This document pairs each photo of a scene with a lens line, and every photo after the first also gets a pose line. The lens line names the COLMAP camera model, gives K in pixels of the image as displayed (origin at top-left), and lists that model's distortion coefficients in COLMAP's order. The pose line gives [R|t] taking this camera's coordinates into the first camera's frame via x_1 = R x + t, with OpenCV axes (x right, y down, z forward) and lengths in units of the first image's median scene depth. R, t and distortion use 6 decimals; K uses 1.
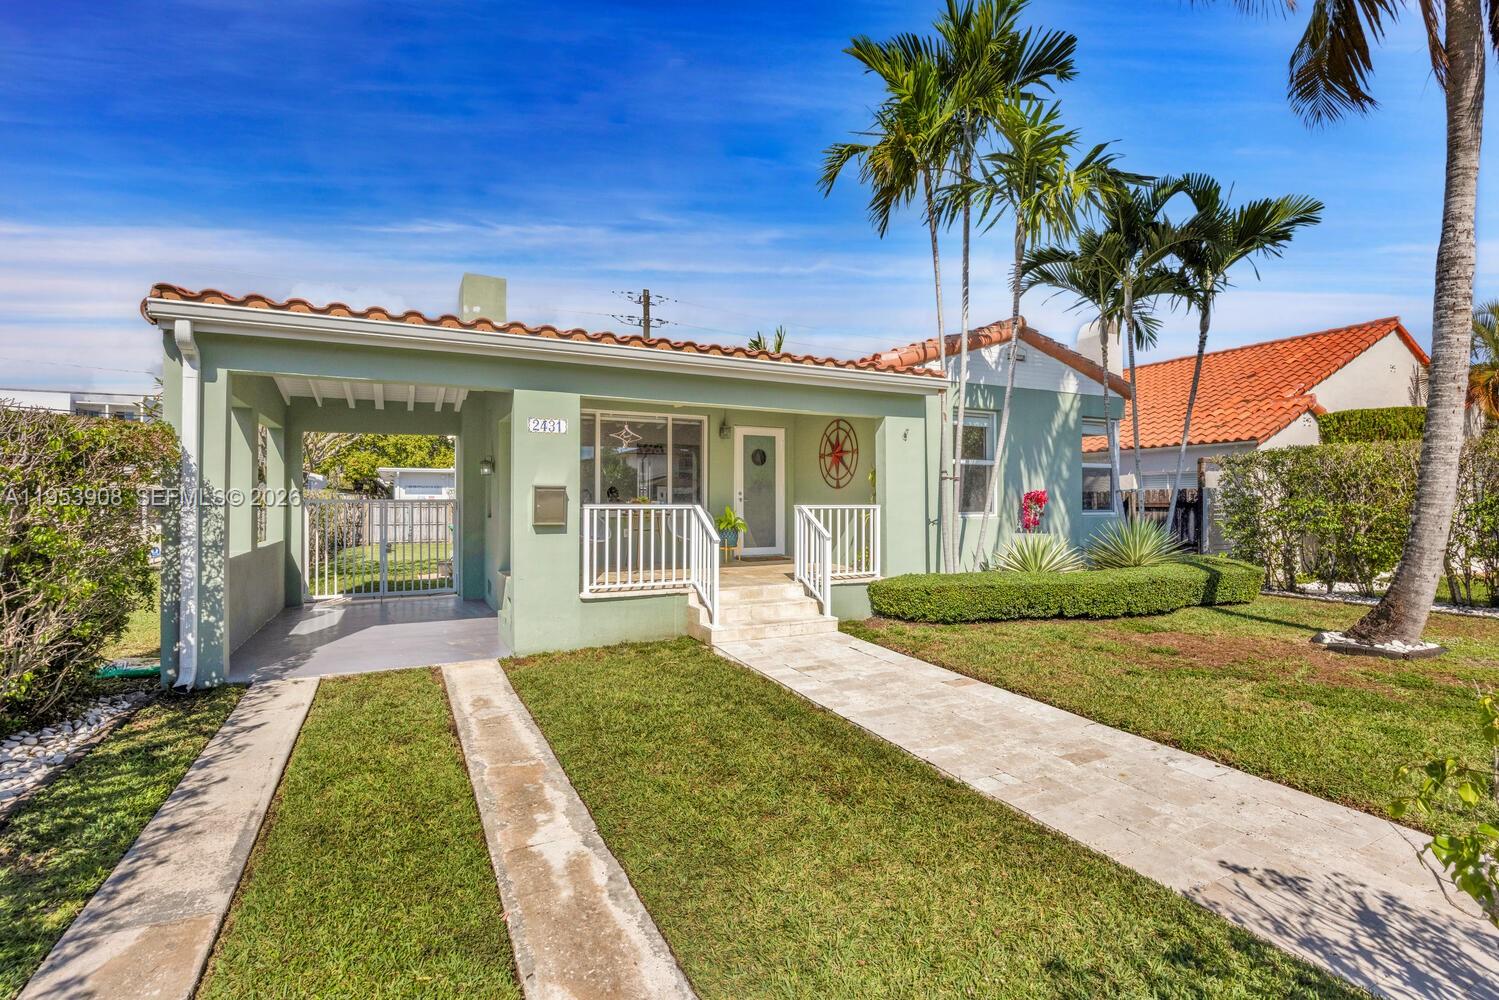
lens RADIAL K [[670.2, 0, 747.0], [0, 670.2, 486.0], [0, 0, 1]] dist [-0.000424, -0.000177]
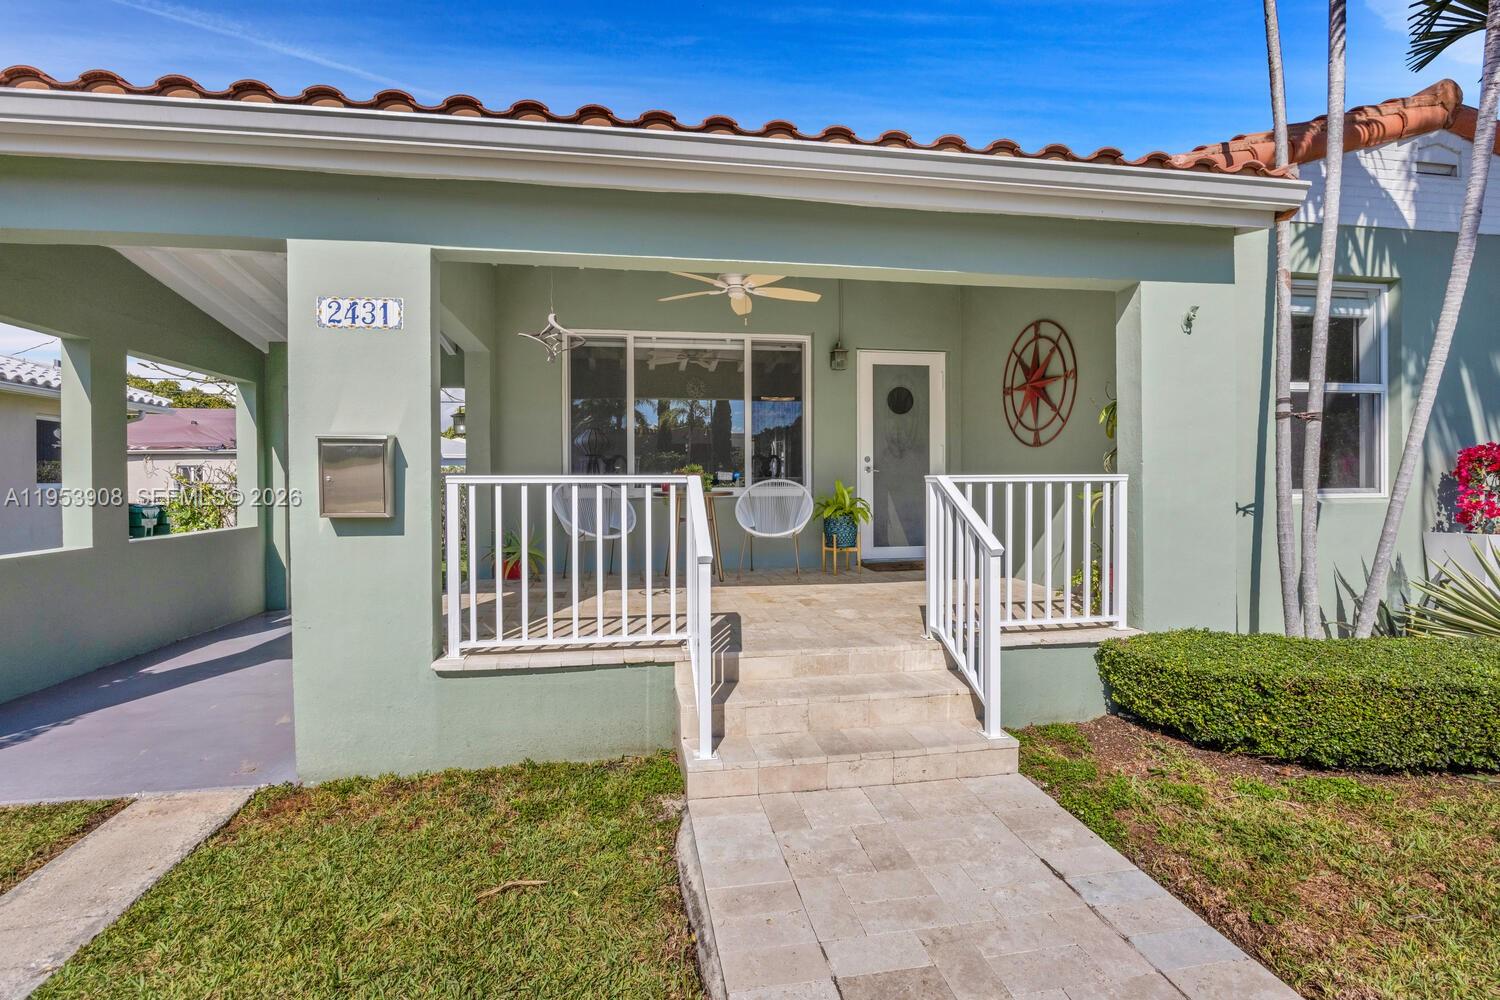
lens RADIAL K [[670.6, 0, 747.5], [0, 670.6, 486.0], [0, 0, 1]] dist [-0.000424, -0.000177]
pose [[0.954919, -0.004617, -0.296832, 0.085784], [0.014591, 0.999401, 0.031392, 0.018204], [0.296509, -0.034308, 0.954414, 0.480278]]
